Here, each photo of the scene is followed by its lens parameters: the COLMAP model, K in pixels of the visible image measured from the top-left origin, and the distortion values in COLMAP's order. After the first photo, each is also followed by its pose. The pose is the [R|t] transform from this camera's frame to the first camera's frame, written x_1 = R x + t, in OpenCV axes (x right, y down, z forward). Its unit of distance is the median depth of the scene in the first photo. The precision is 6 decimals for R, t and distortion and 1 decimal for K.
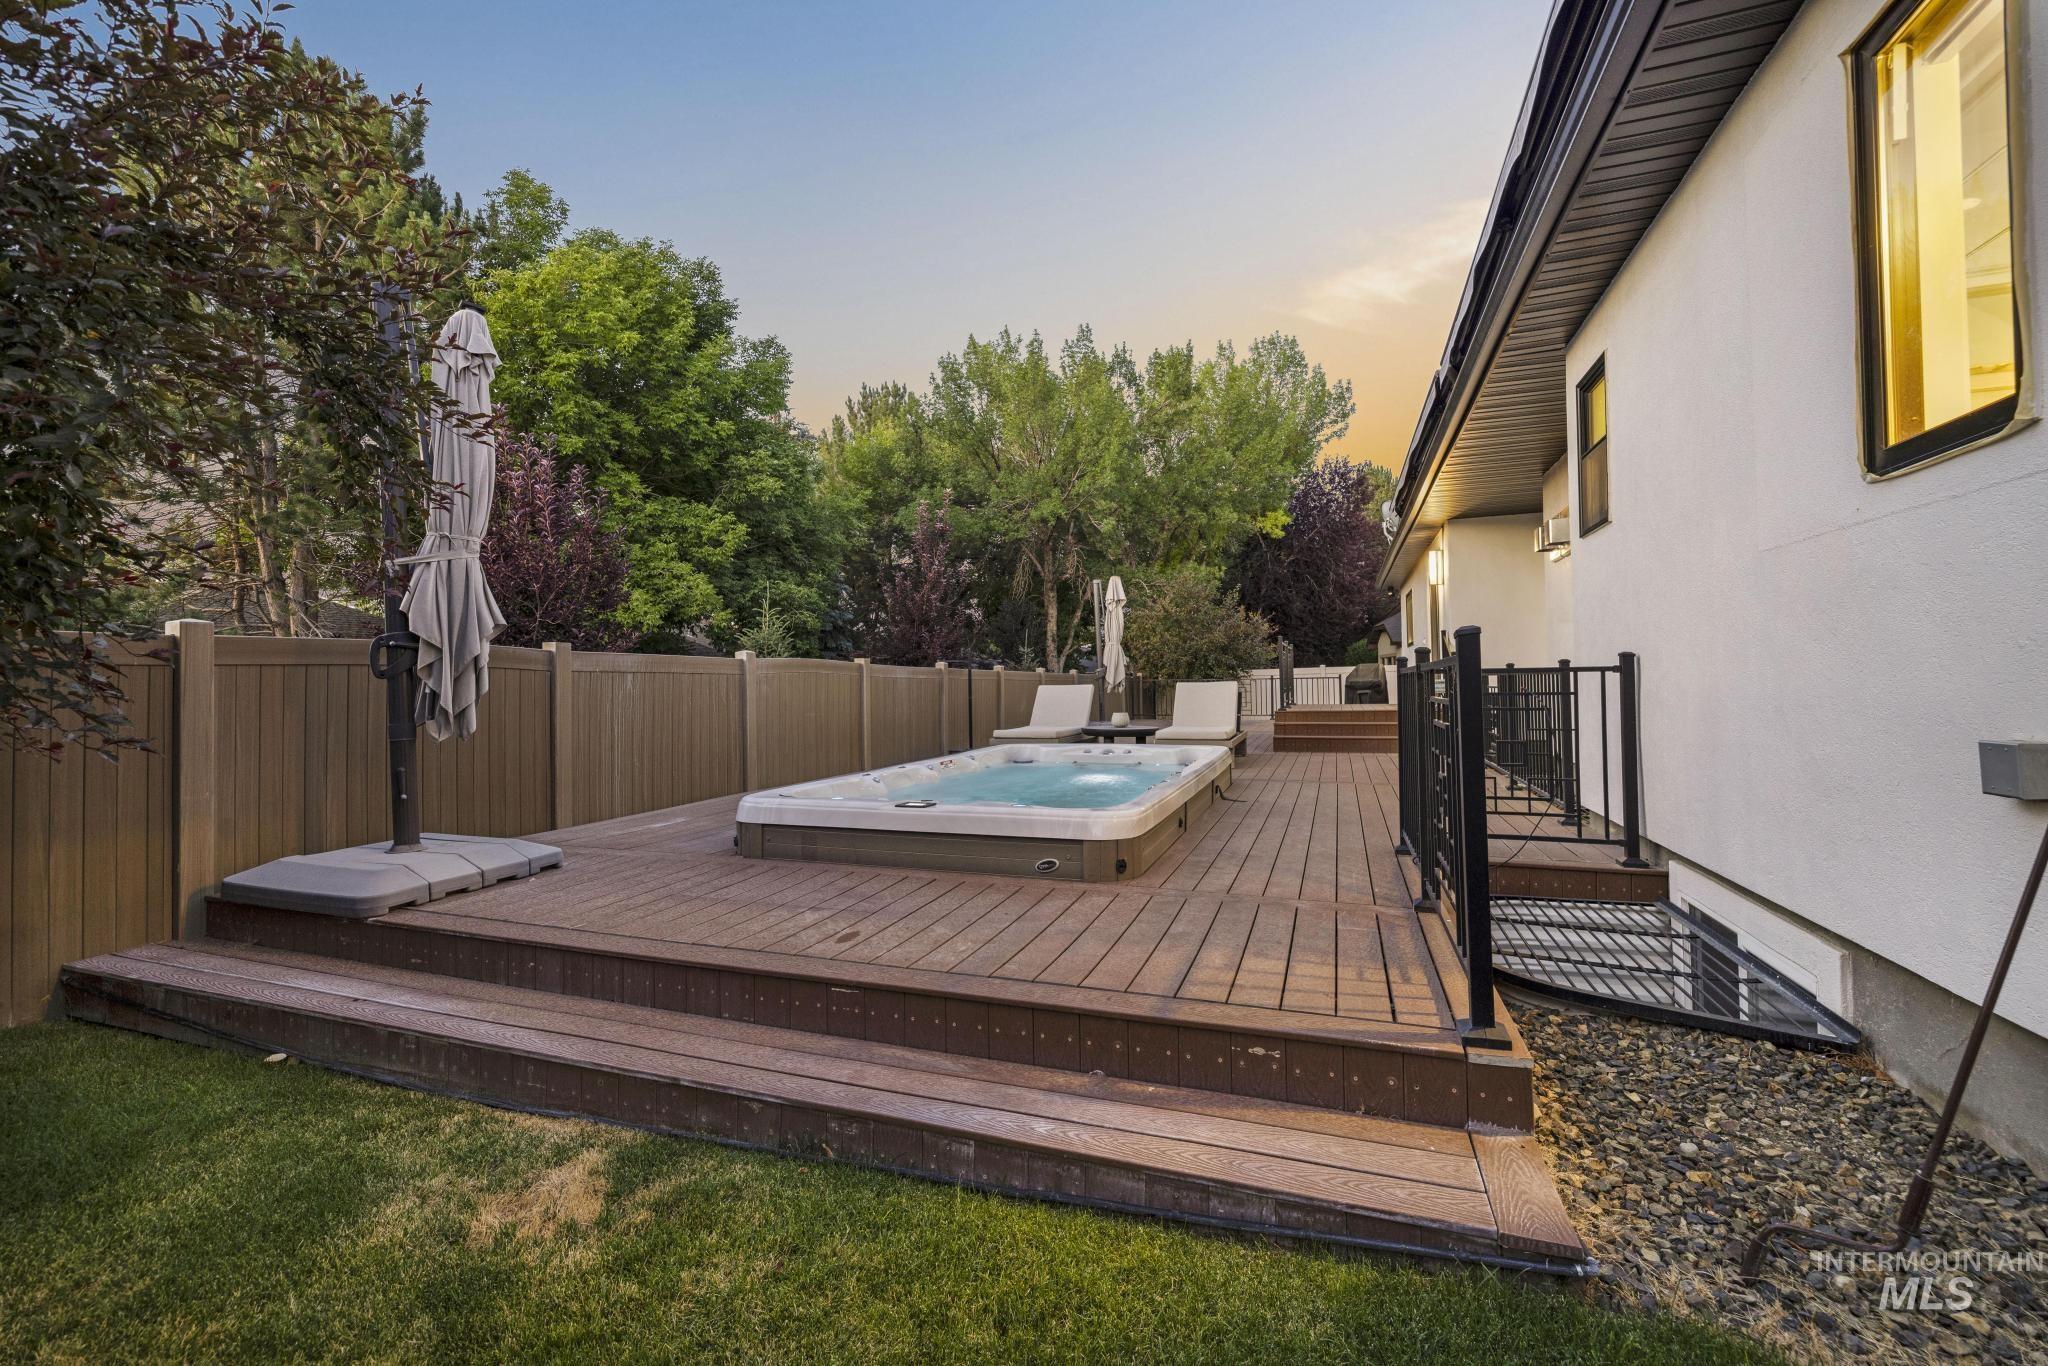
lens RADIAL K [[885.6, 0, 1011.0], [0, 885.6, 680.6], [0, 0, 1]] dist [0.001060, -0.000891]
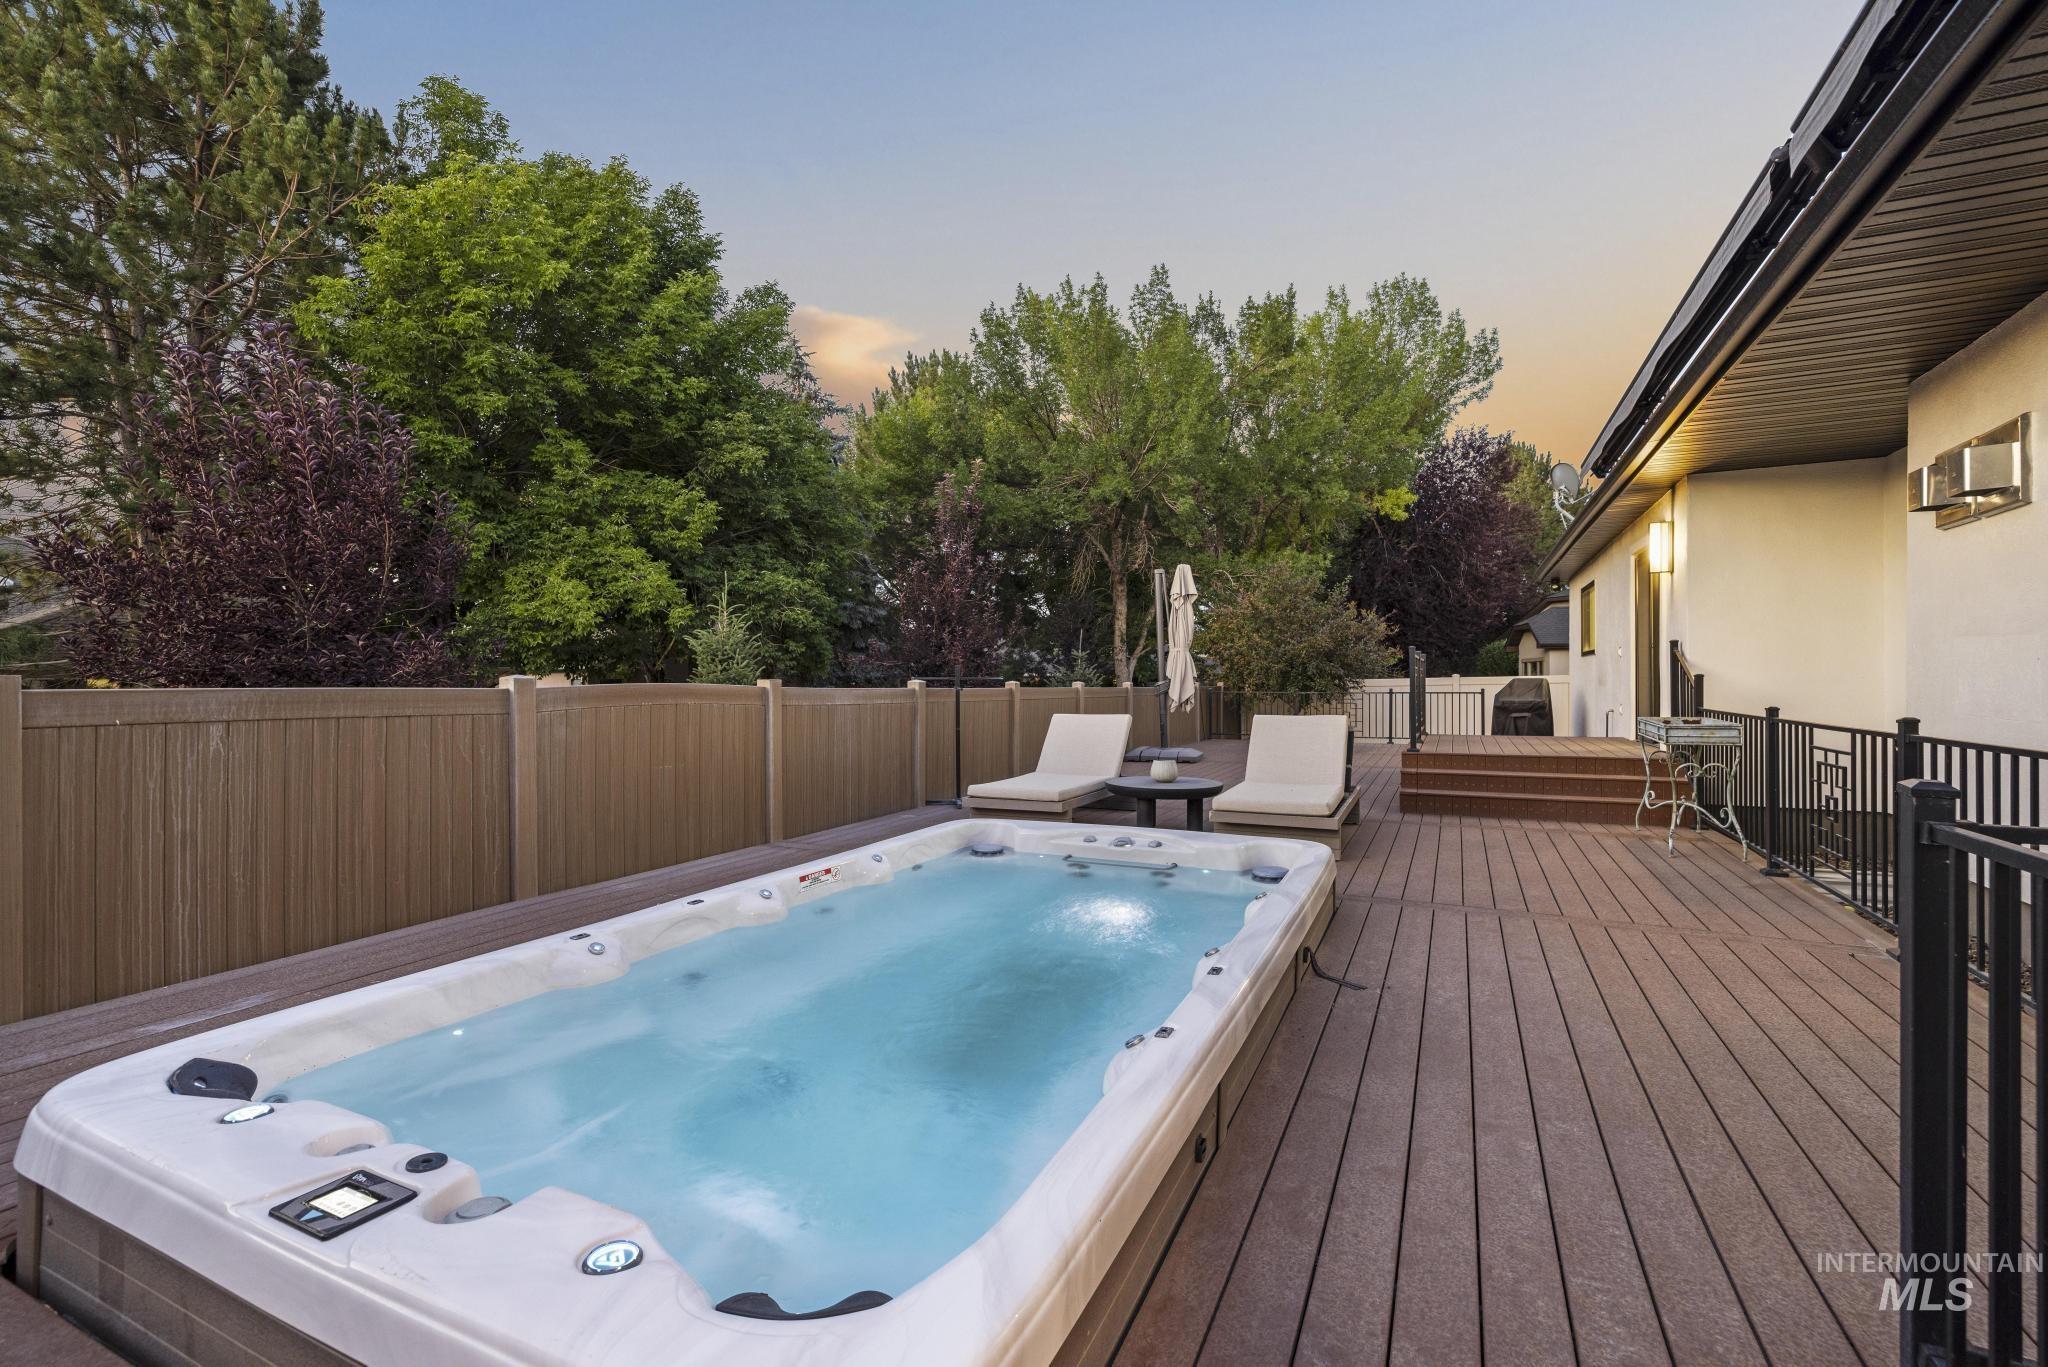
lens RADIAL K [[885.6, 0, 948.8], [0, 885.6, 676.4], [0, 0, 1]] dist [0.001060, -0.000891]
pose [[0.985568, 0.017035, -0.168420, 0.042055], [-0.016655, 0.999855, 0.003664, -0.016068], [0.168458, -0.000806, 0.985709, 0.172985]]
